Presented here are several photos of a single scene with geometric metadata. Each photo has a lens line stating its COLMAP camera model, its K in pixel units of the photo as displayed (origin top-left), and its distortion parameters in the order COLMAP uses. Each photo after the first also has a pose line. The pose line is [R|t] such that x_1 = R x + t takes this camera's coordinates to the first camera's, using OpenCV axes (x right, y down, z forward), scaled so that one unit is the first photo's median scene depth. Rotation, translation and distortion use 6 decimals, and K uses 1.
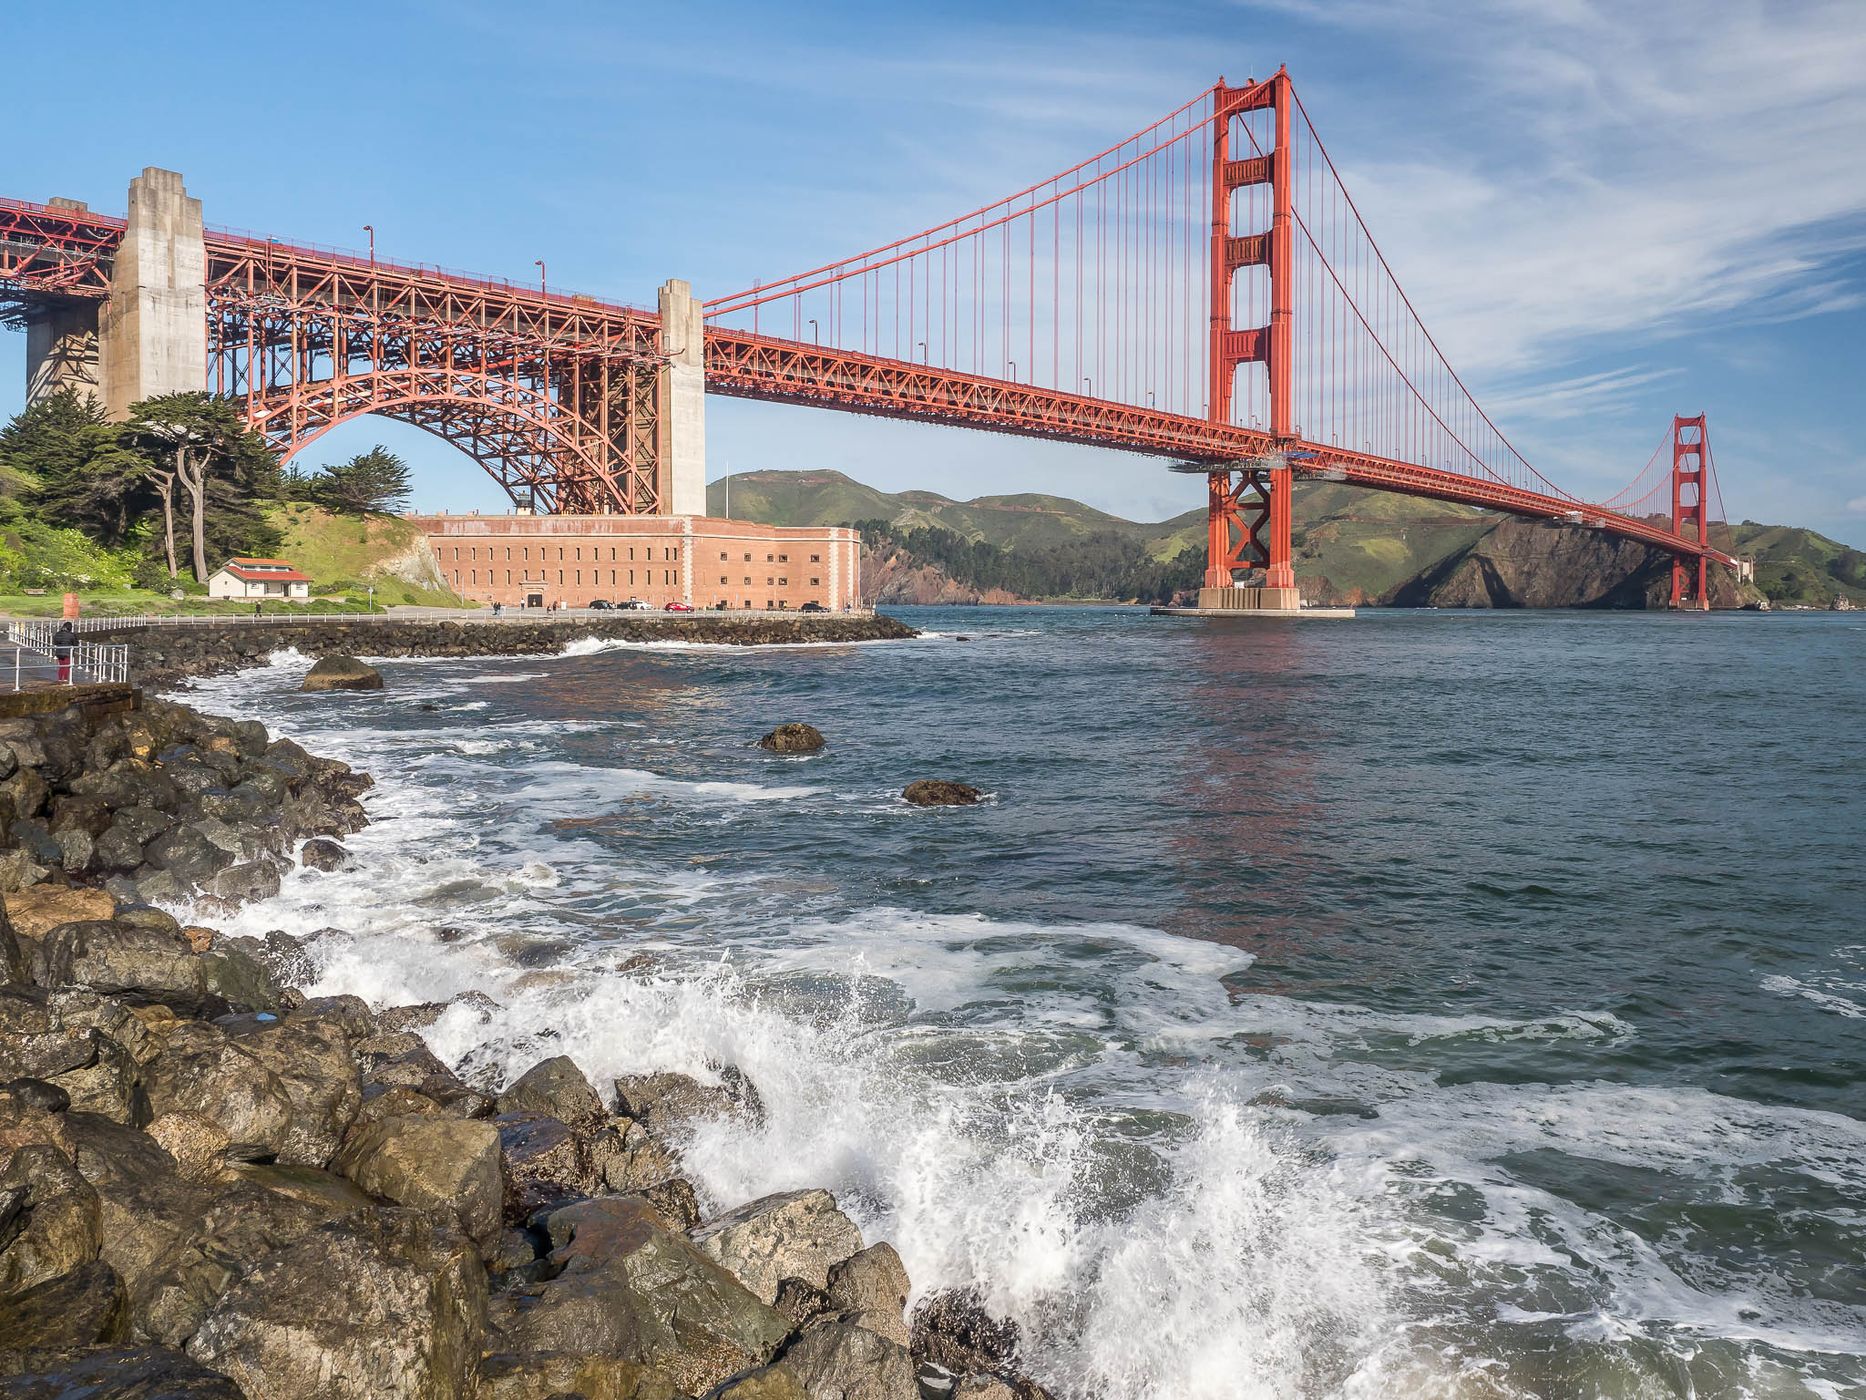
lens RADIAL K [[1459.6, 0, 960.0], [0, 1459.6, 629.6], [0, 0, 1]] dist [-0.022280, 0.015421]
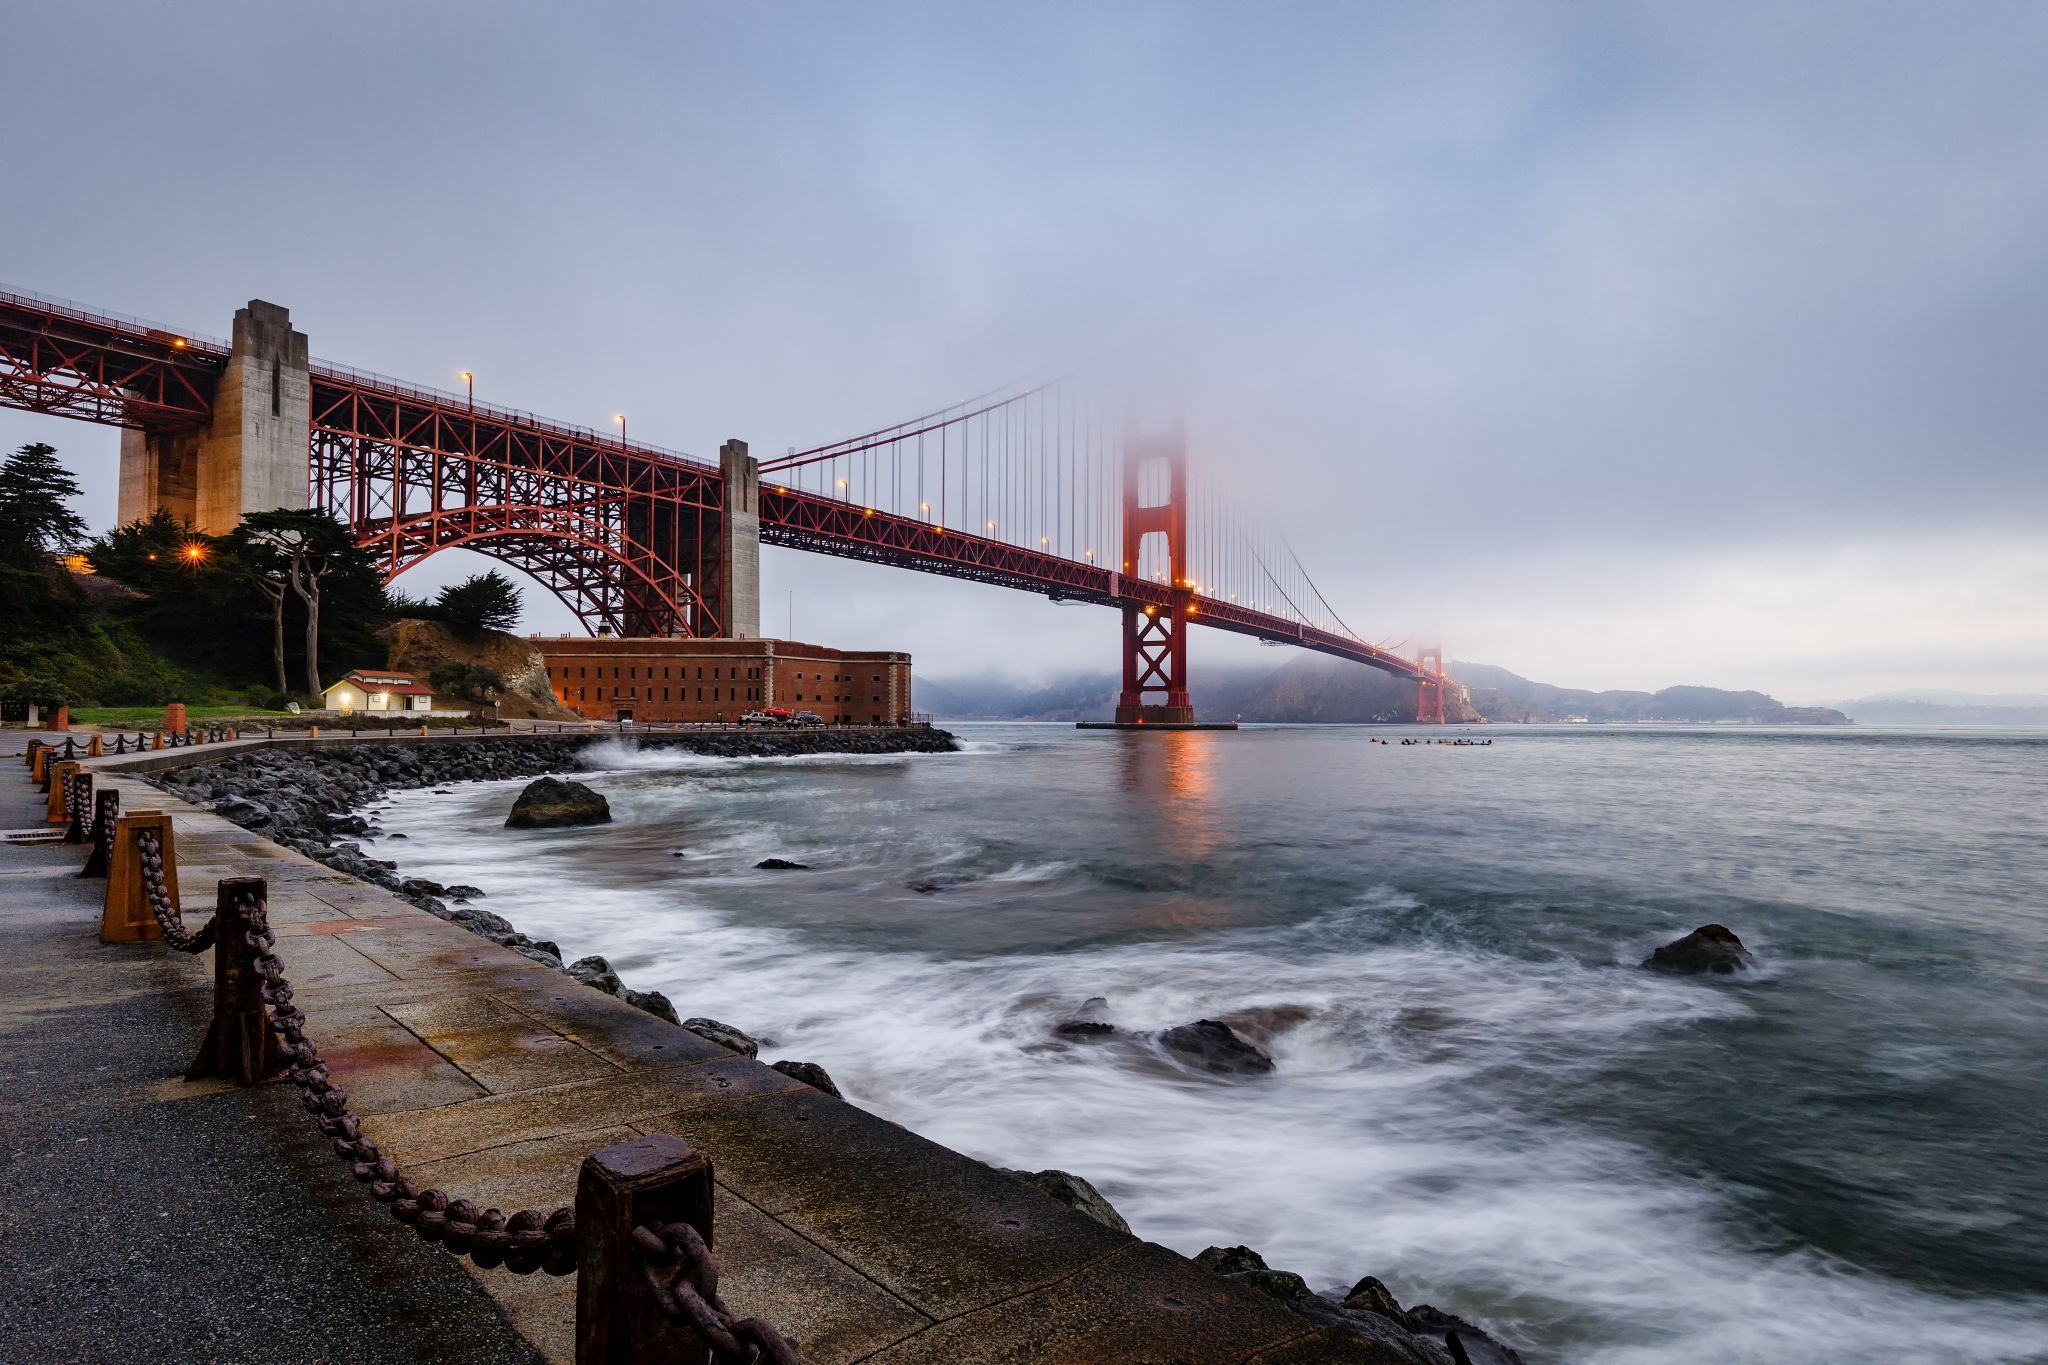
lens RADIAL K [[1084.1, 0, 1022.1], [0, 1084.1, 692.5], [0, 0, 1]] dist [-0.006742, 0.000655]
pose [[0.991134, 0.001962, 0.132850, -0.098345], [0.003723, 0.999088, -0.042535, -0.001560], [-0.132813, 0.042652, 0.990223, 0.145369]]
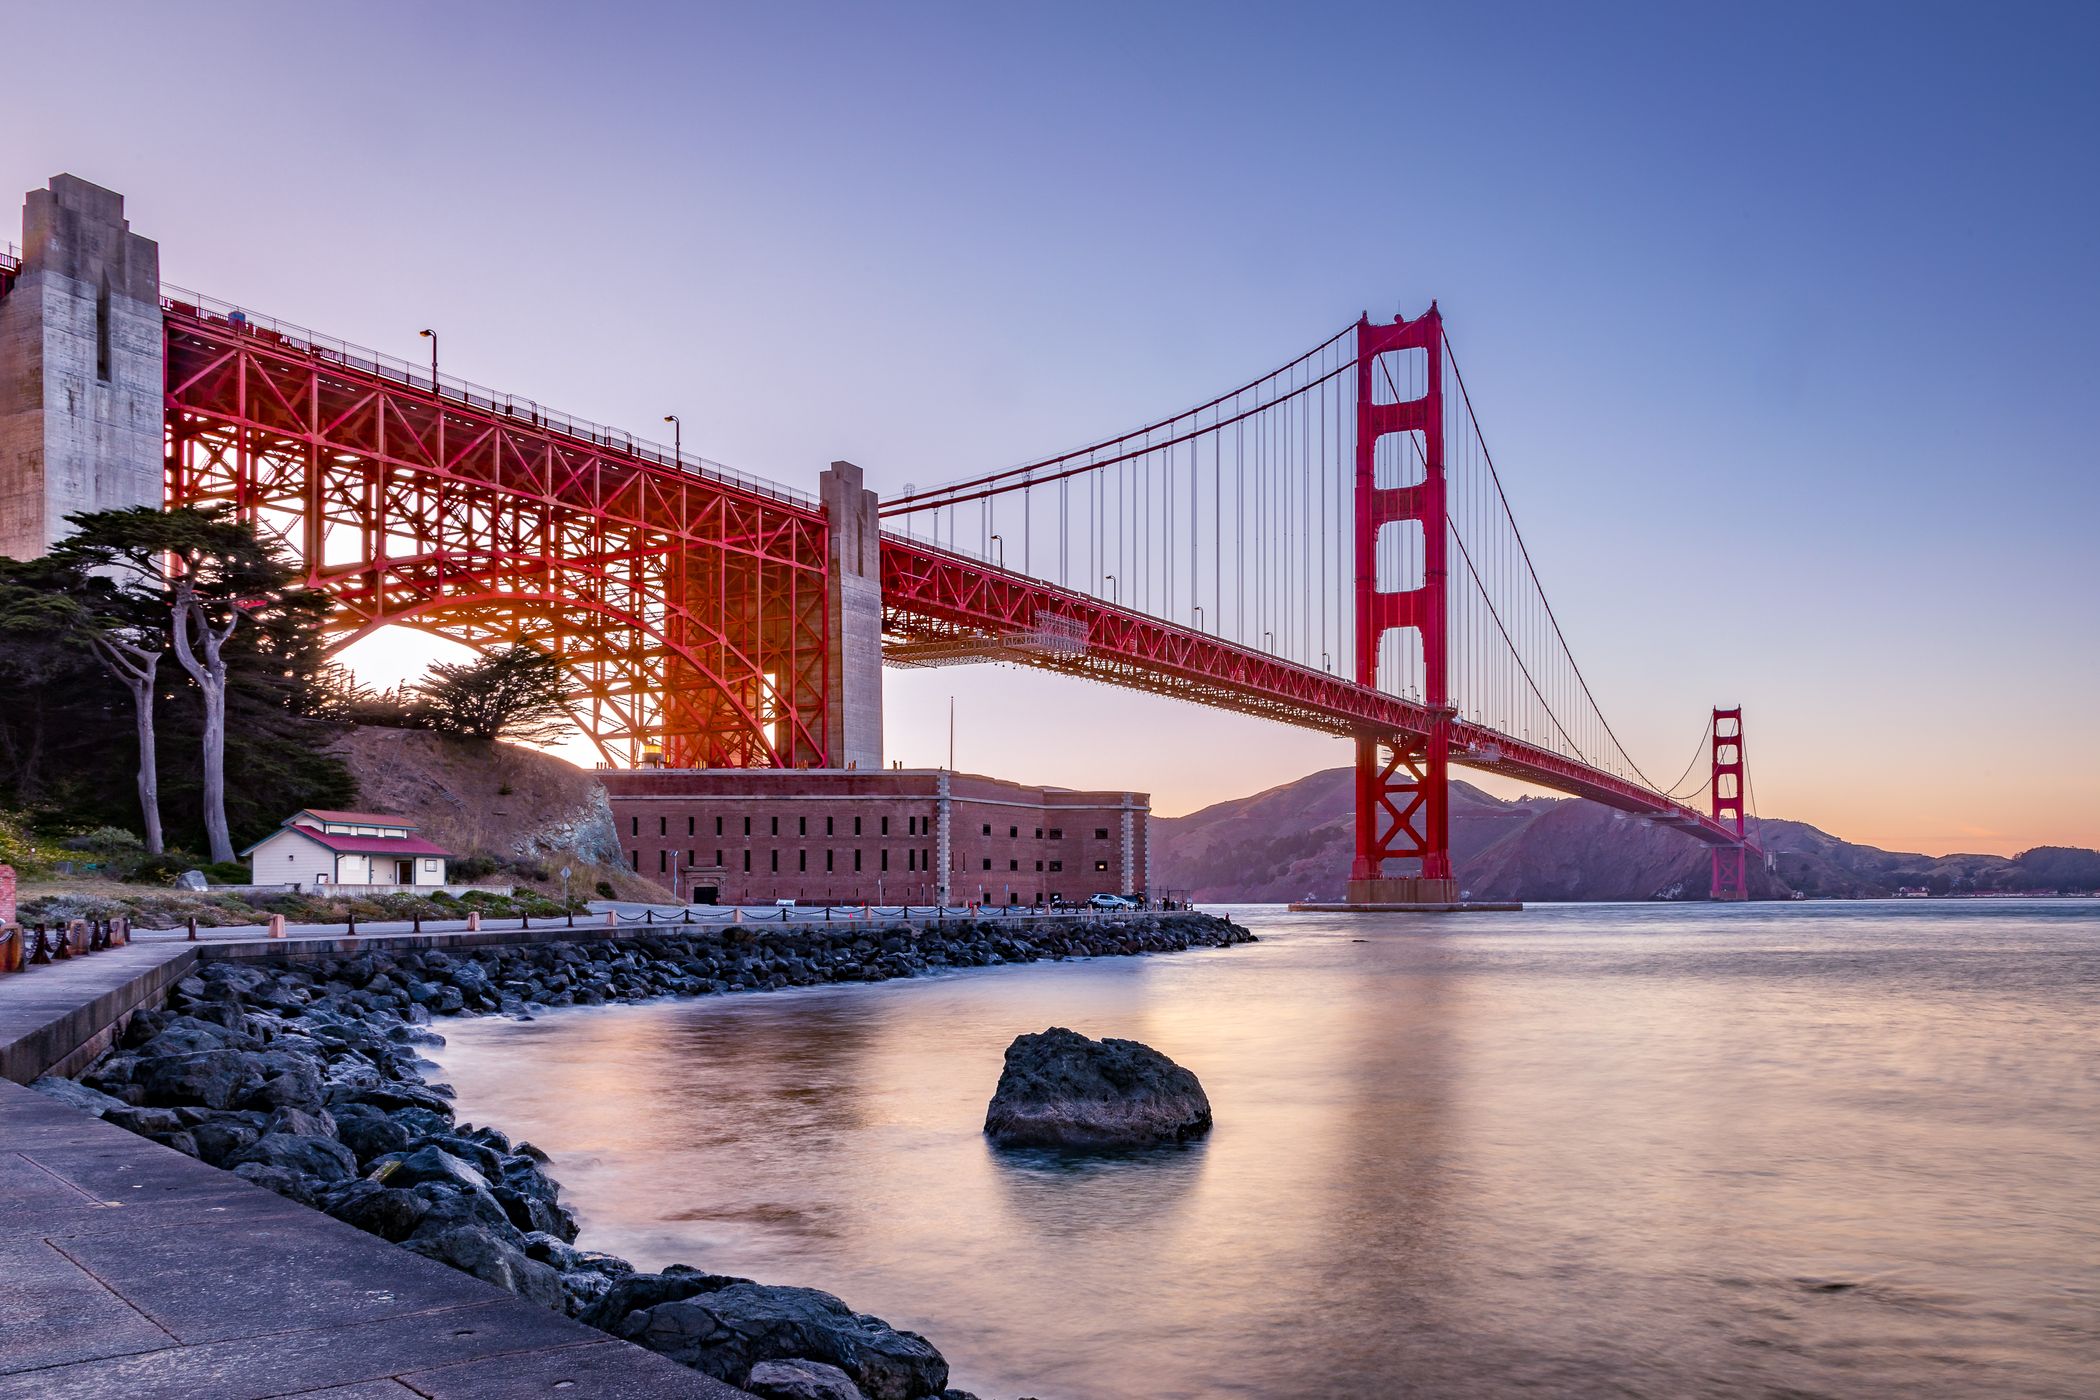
lens RADIAL K [[1490.1, 0, 1250.2], [0, 1490.1, 878.1], [0, 0, 1]] dist [-0.012336, 0.009257]
pose [[0.978013, -0.007624, 0.208407, -0.179768], [0.014670, 0.999371, -0.032284, -0.002330], [-0.208029, 0.034631, 0.977509, 0.265710]]
